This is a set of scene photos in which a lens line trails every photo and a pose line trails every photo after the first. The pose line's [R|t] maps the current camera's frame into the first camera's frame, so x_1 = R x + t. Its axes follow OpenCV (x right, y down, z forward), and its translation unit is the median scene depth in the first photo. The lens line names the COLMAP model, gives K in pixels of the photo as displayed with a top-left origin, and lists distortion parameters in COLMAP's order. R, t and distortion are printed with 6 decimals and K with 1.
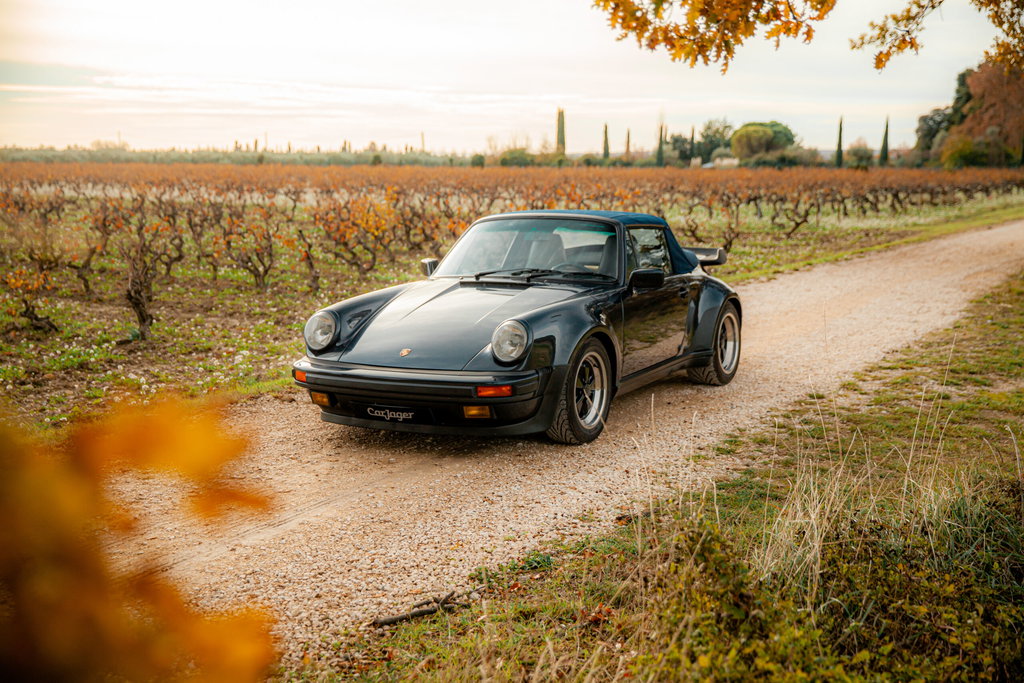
lens RADIAL K [[1337.3, 0, 513.0], [0, 1337.3, 351.4], [0, 0, 1]] dist [0.118804, 0.000000]
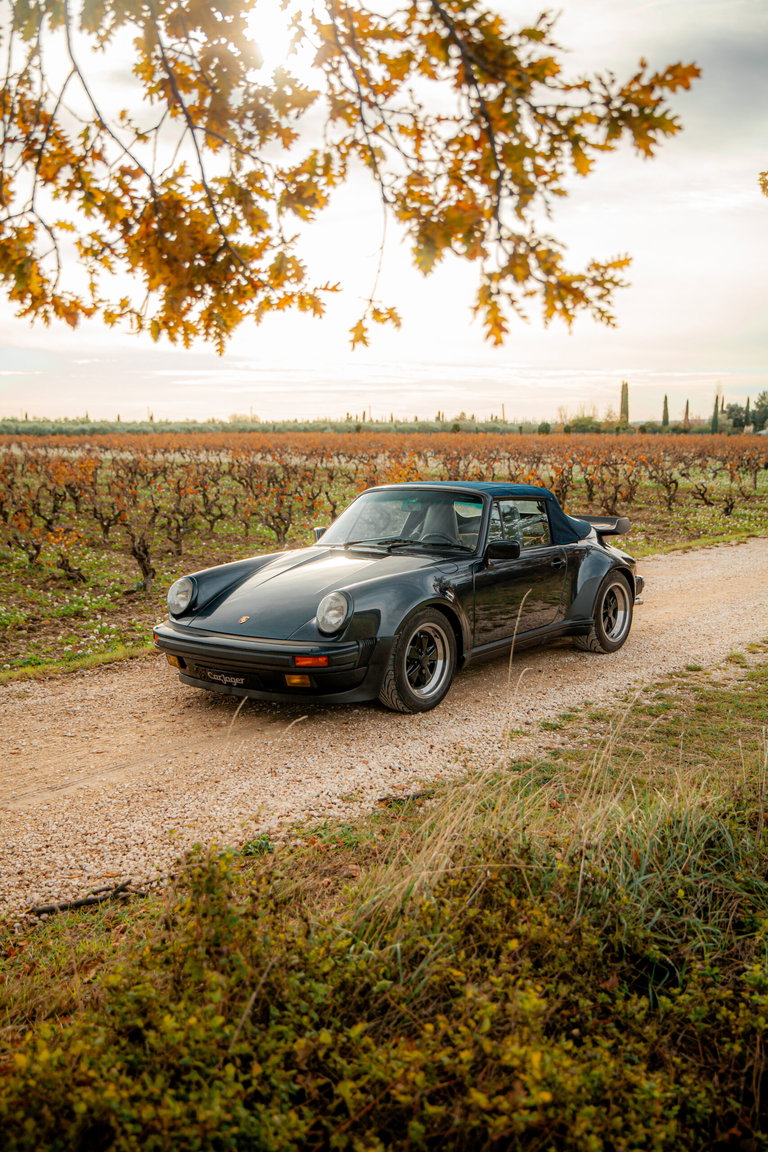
lens RADIAL K [[1167.6, 0, 383.3], [0, 1167.6, 569.4], [0, 0, 1]] dist [0.021560, 0.000000]
pose [[0.984272, 0.018073, -0.175732, 0.167389], [-0.021727, 0.999585, -0.018892, -0.021310], [0.175317, 0.022413, 0.984257, 0.109234]]
